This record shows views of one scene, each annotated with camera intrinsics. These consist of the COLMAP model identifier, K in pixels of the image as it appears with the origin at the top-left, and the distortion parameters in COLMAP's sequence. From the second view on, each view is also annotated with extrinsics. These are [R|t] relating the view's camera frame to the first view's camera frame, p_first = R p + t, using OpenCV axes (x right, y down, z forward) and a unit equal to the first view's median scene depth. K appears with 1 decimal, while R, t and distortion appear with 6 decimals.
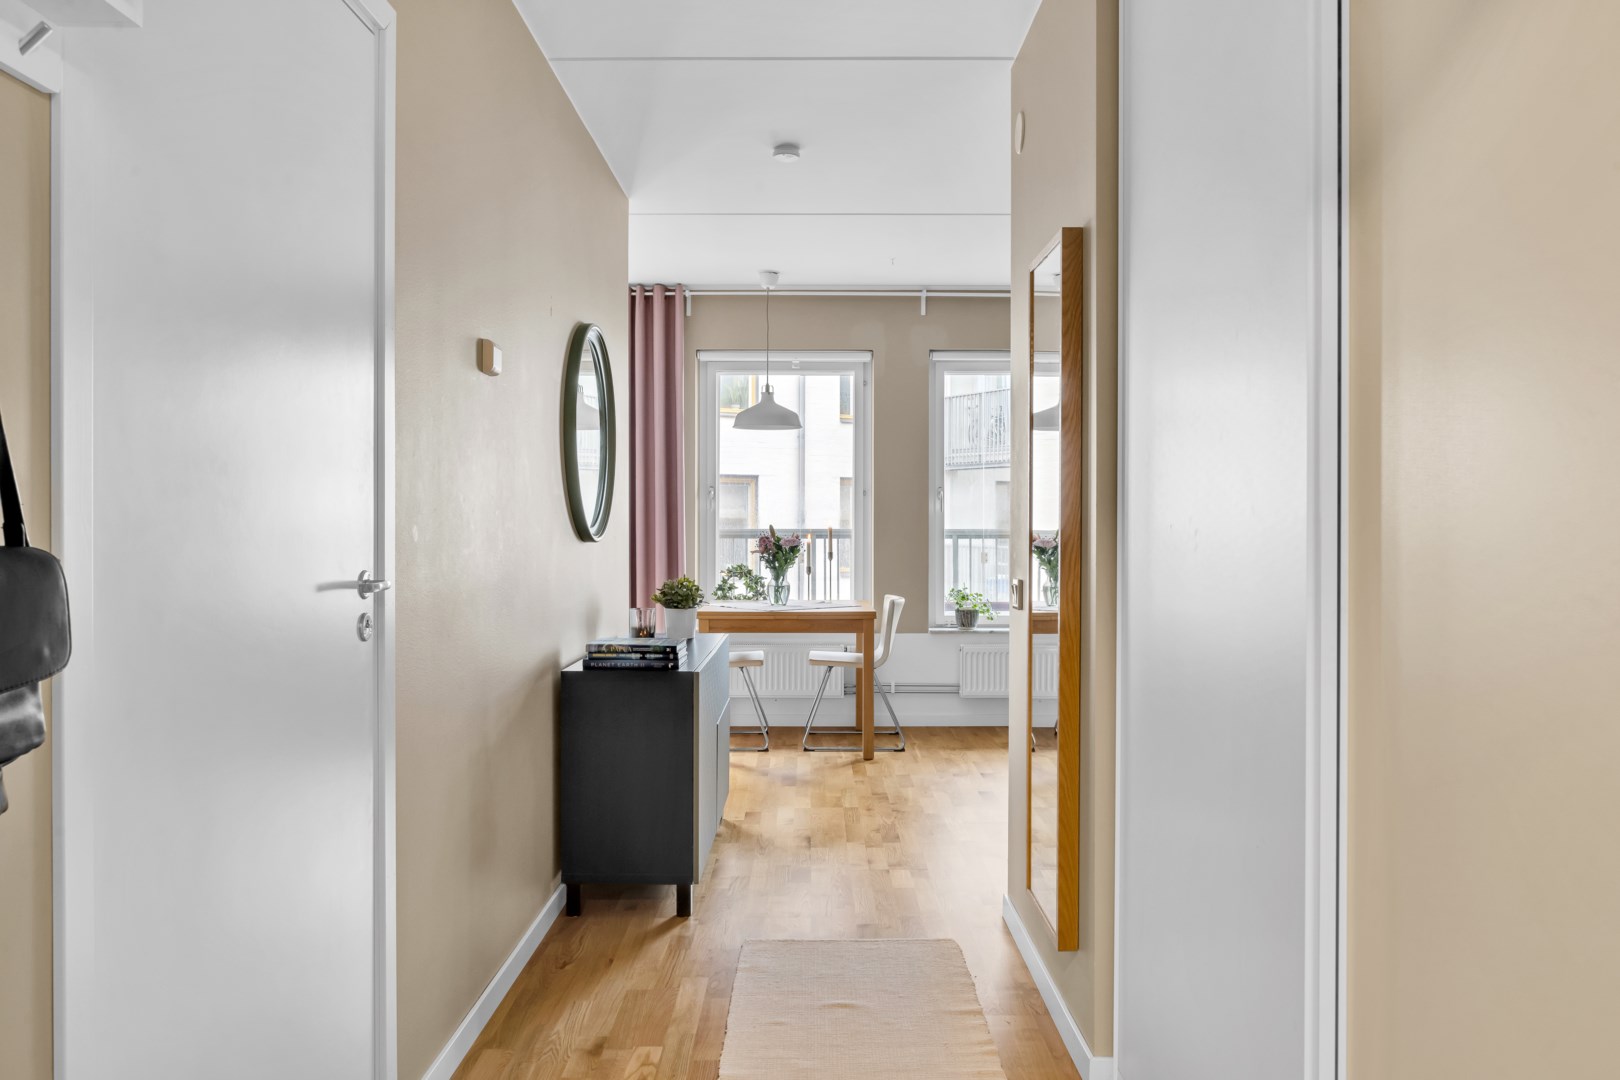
lens RADIAL K [[1031.5, 0, 808.1], [0, 1031.5, 549.8], [0, 0, 1]] dist [-0.013872, 0.005709]
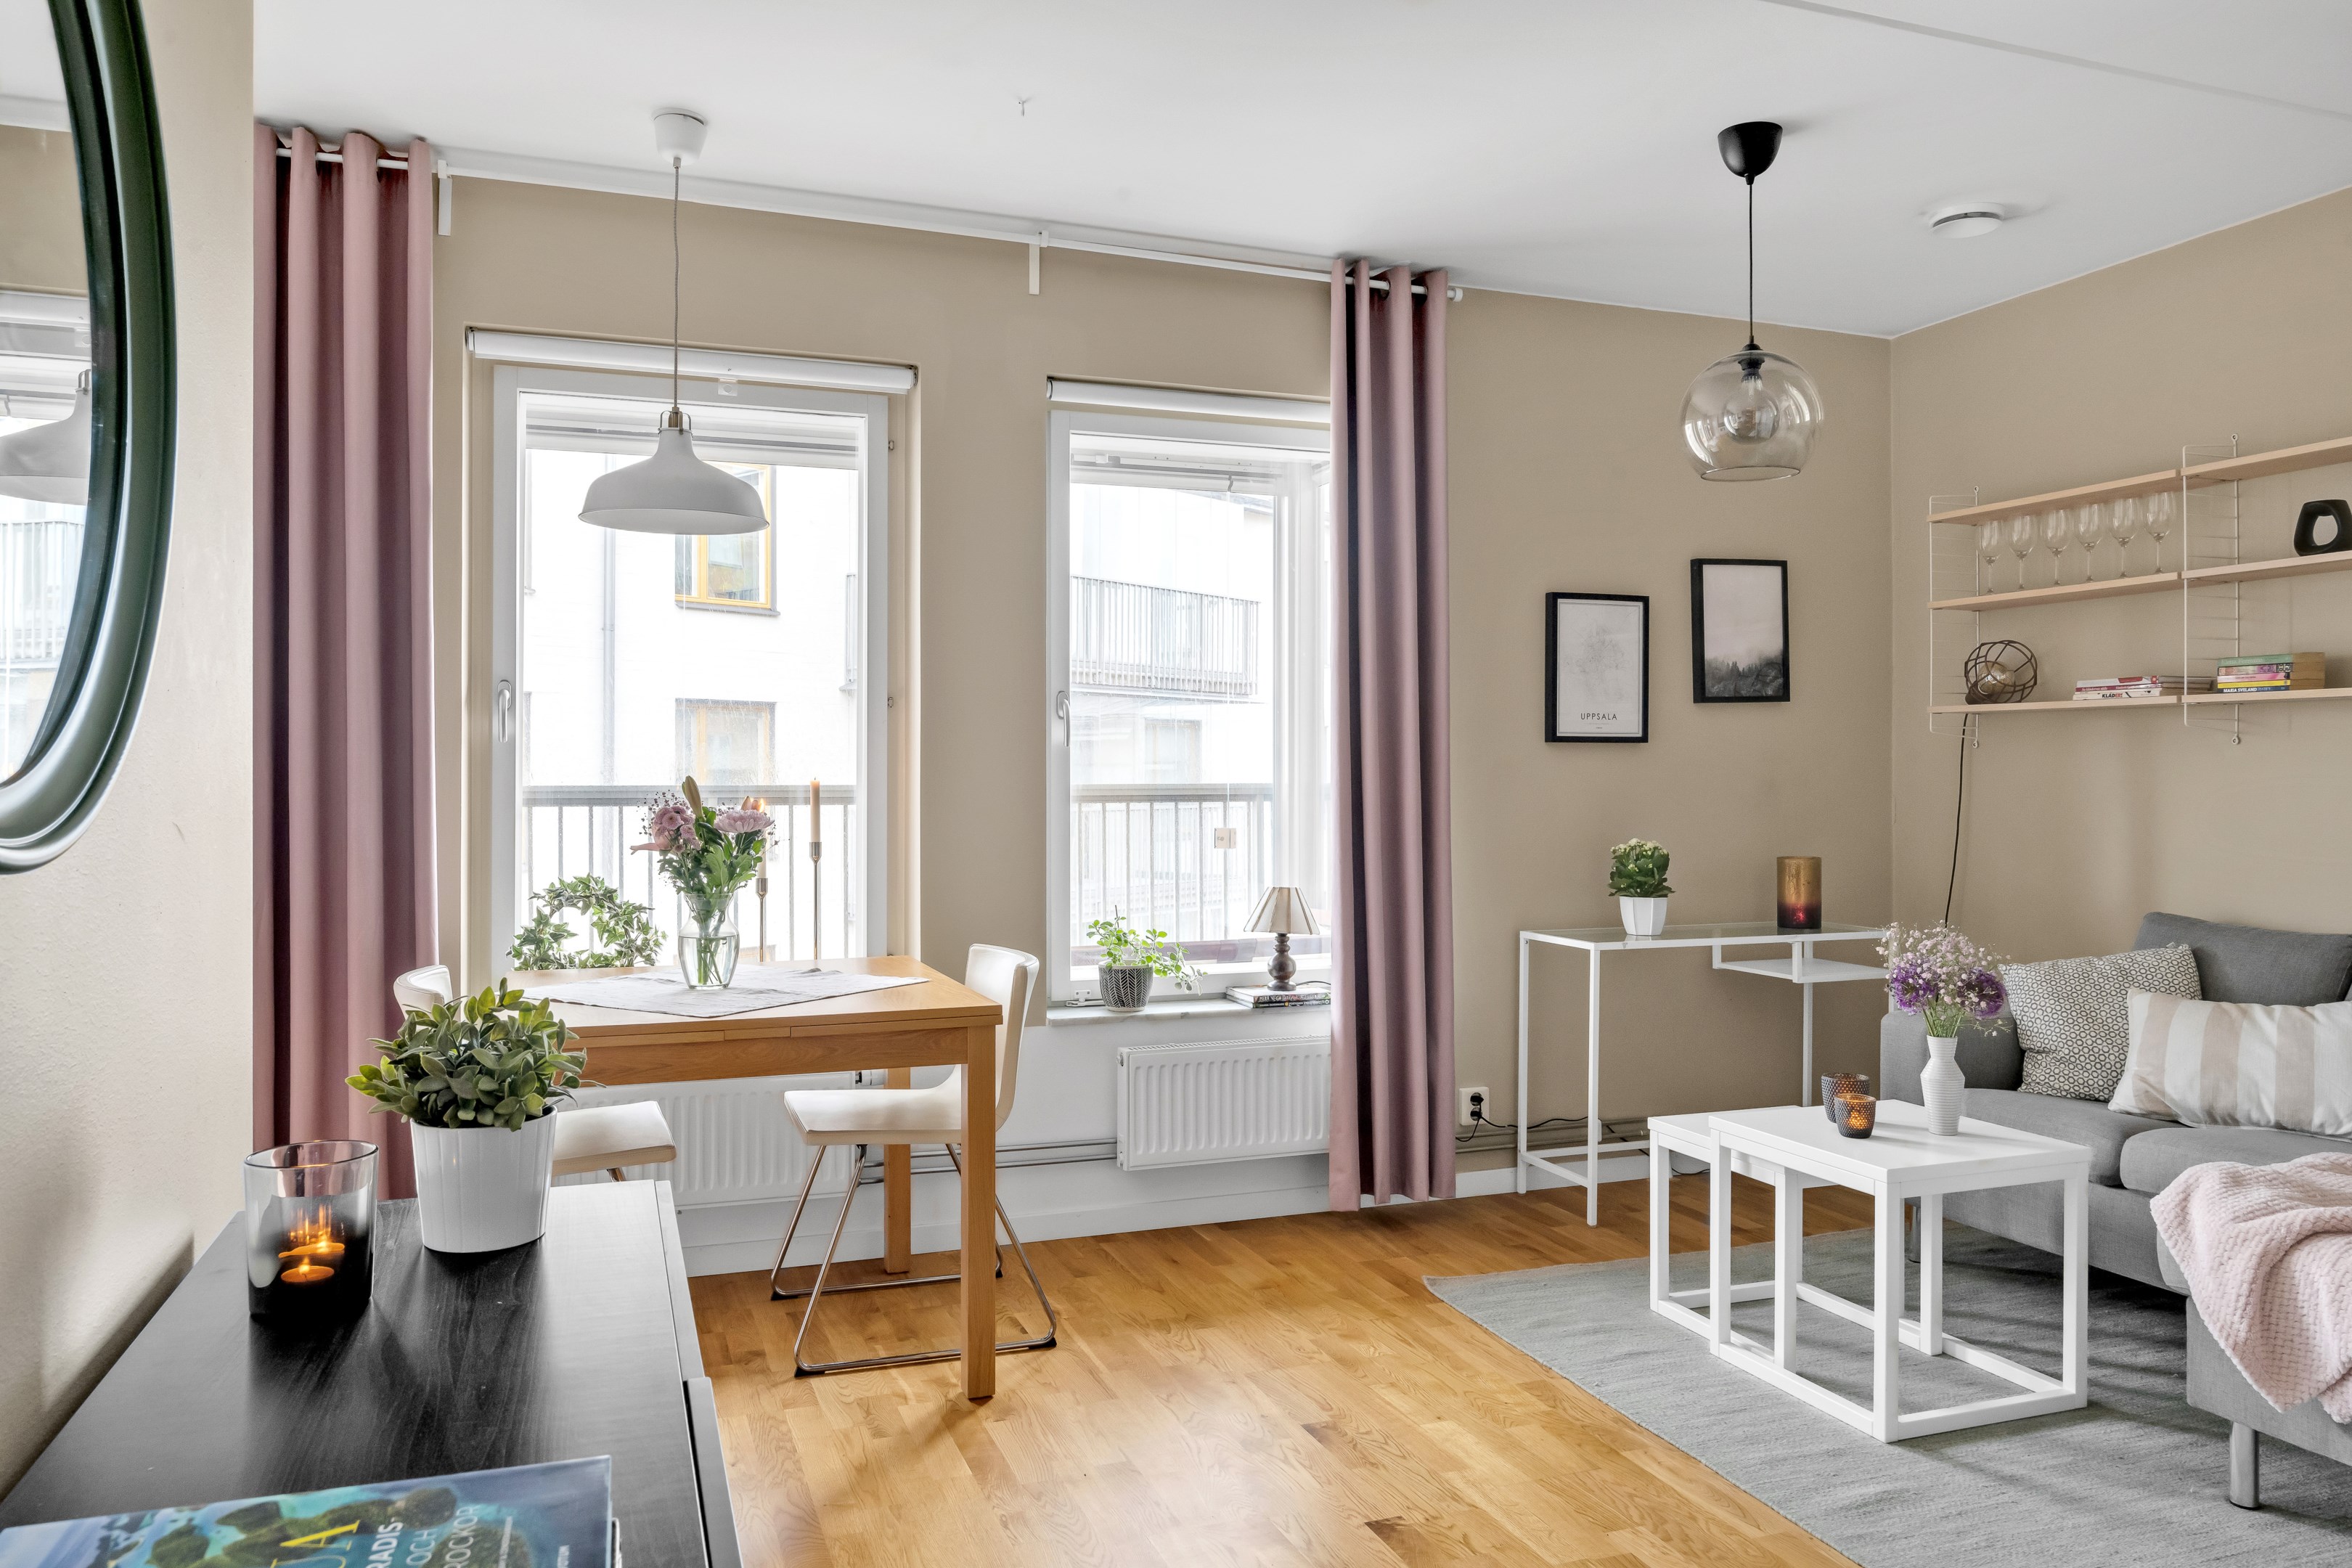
lens RADIAL K [[1596.1, 0, 1170.0], [0, 1596.1, 779.2], [0, 0, 1]] dist [-0.012765, 0.000396]
pose [[0.943710, -0.002443, 0.330766, -0.057838], [0.010022, 0.999725, -0.021211, -0.008182], [-0.330624, 0.023332, 0.943474, 0.359173]]
